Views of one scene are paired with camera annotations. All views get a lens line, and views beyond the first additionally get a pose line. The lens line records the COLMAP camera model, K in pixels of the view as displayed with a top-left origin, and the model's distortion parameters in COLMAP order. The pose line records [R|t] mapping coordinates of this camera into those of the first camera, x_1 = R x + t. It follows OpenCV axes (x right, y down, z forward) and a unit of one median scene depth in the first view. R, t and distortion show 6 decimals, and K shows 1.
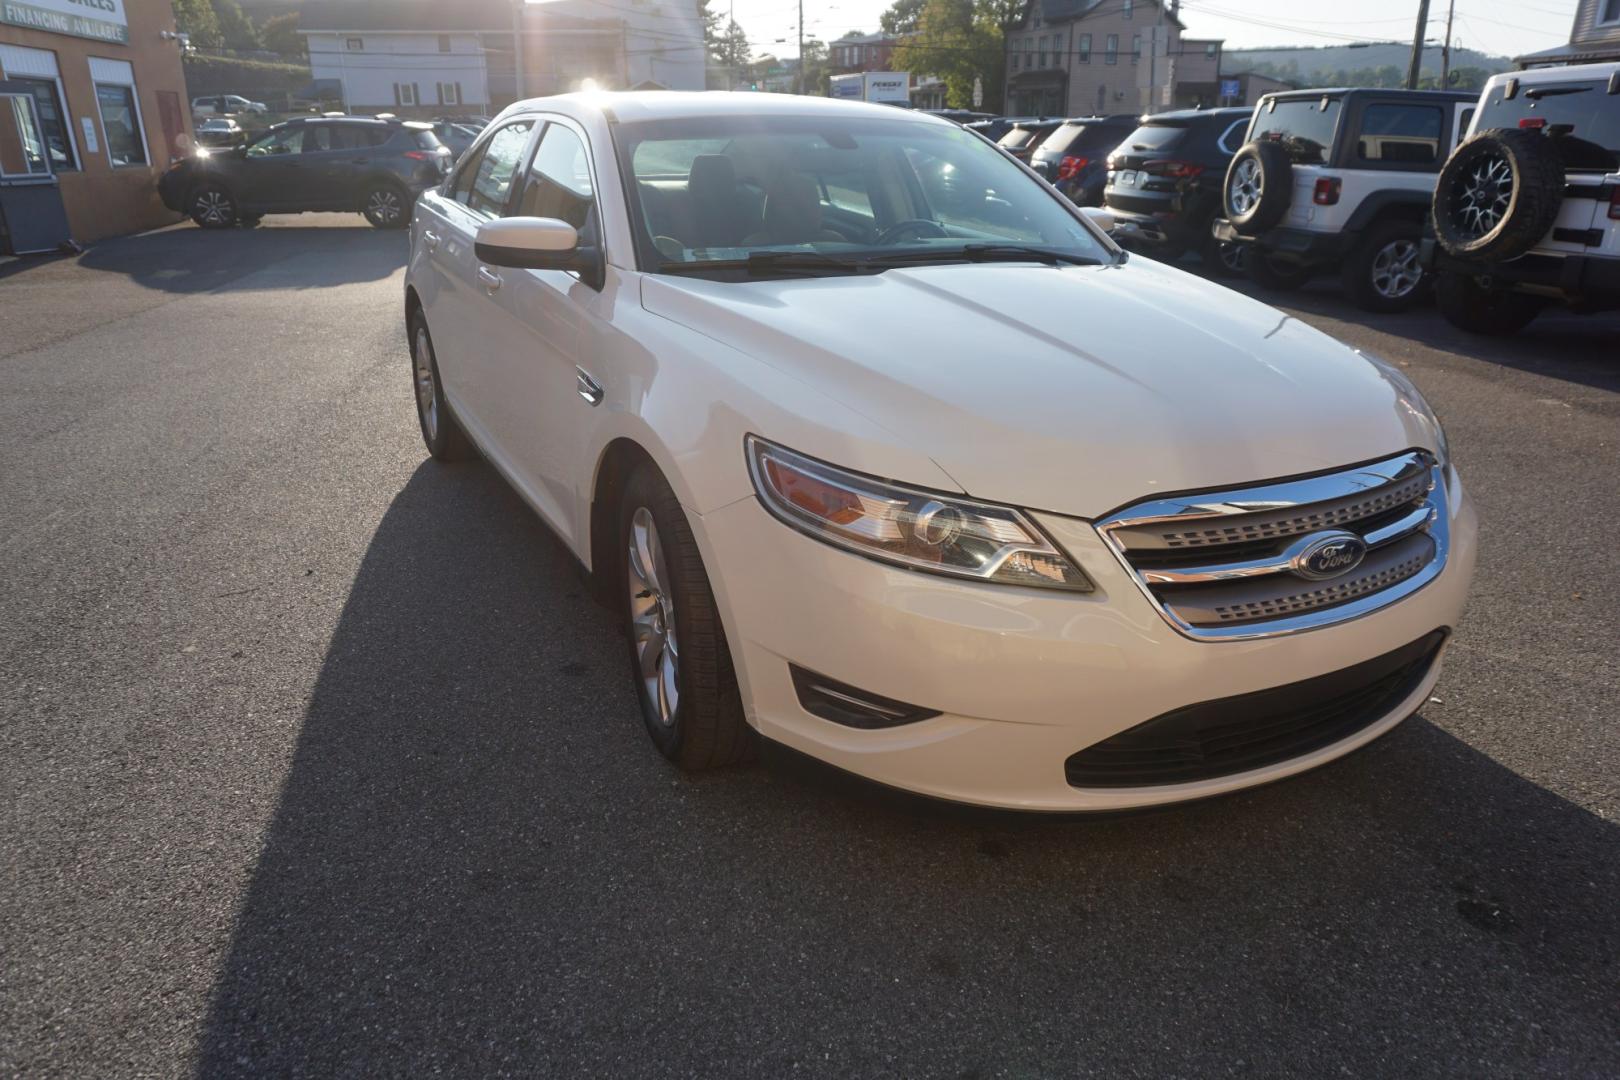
lens RADIAL K [[1088.0, 0, 804.1], [0, 1088.0, 529.1], [0, 0, 1]] dist [-0.049263, 0.035631]
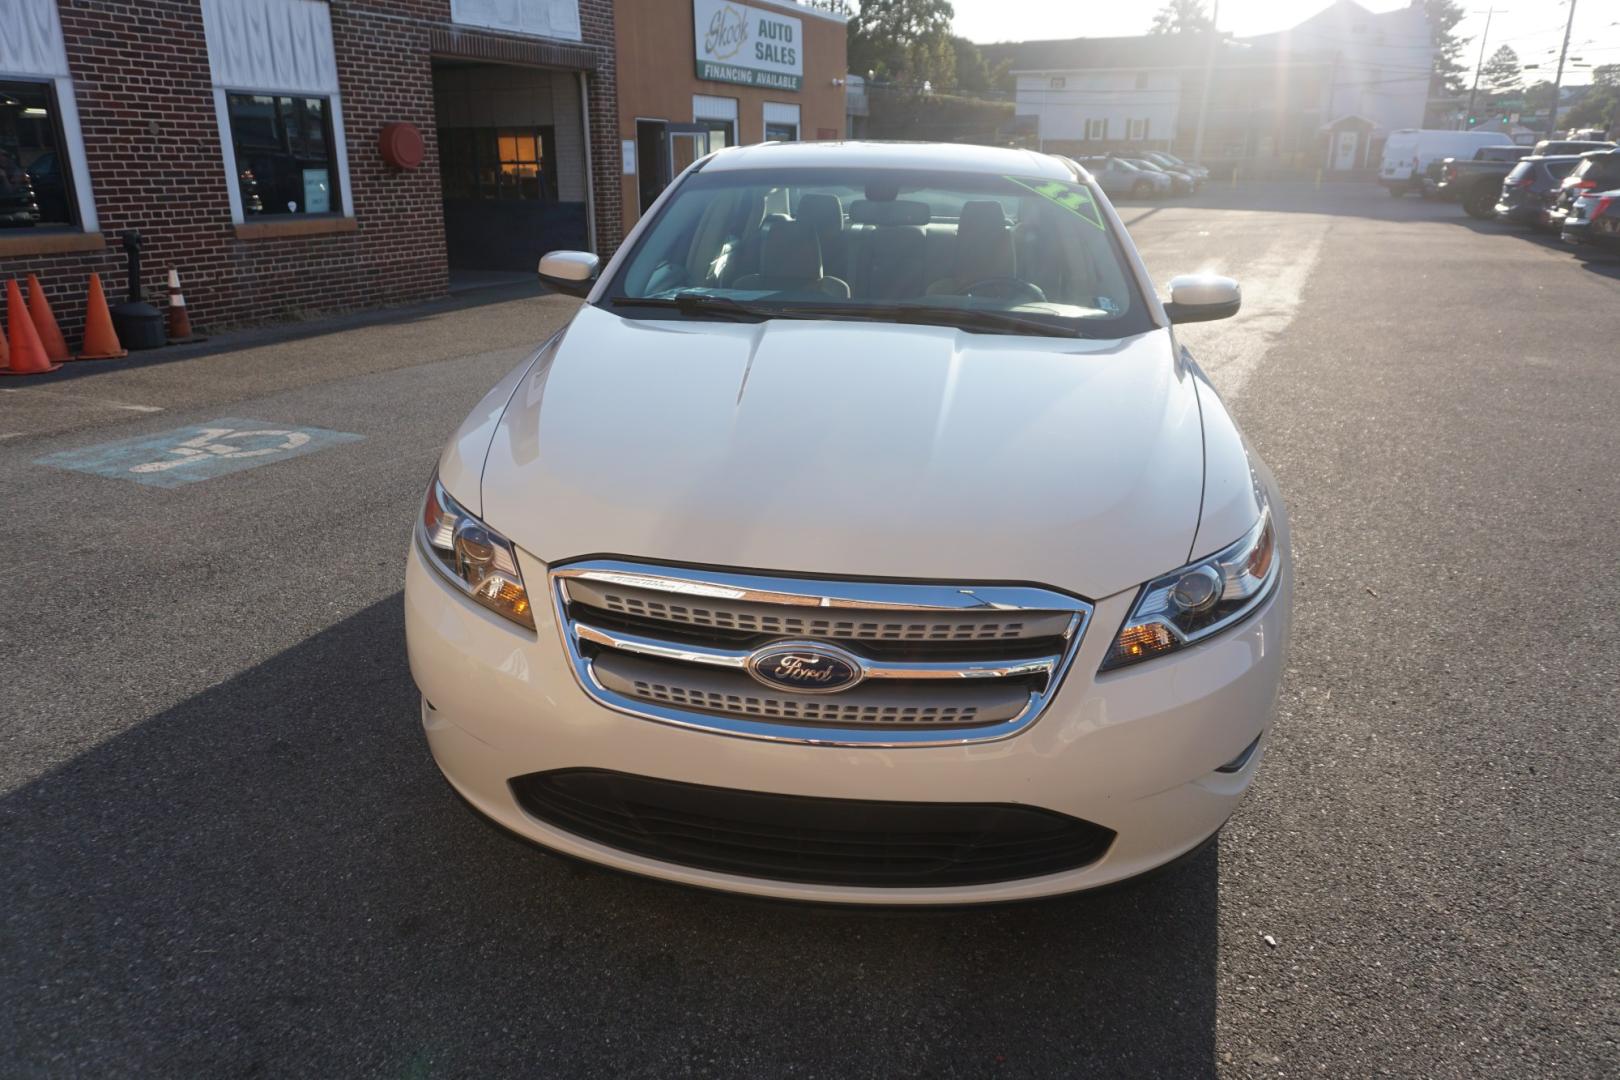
lens RADIAL K [[1088.0, 0, 799.6], [0, 1088.0, 527.2], [0, 0, 1]] dist [-0.049263, 0.035631]
pose [[0.819271, 0.187853, -0.541762, 0.126666], [-0.203820, 0.978515, 0.031072, -0.015502], [0.535959, 0.084966, 0.839957, 0.030794]]
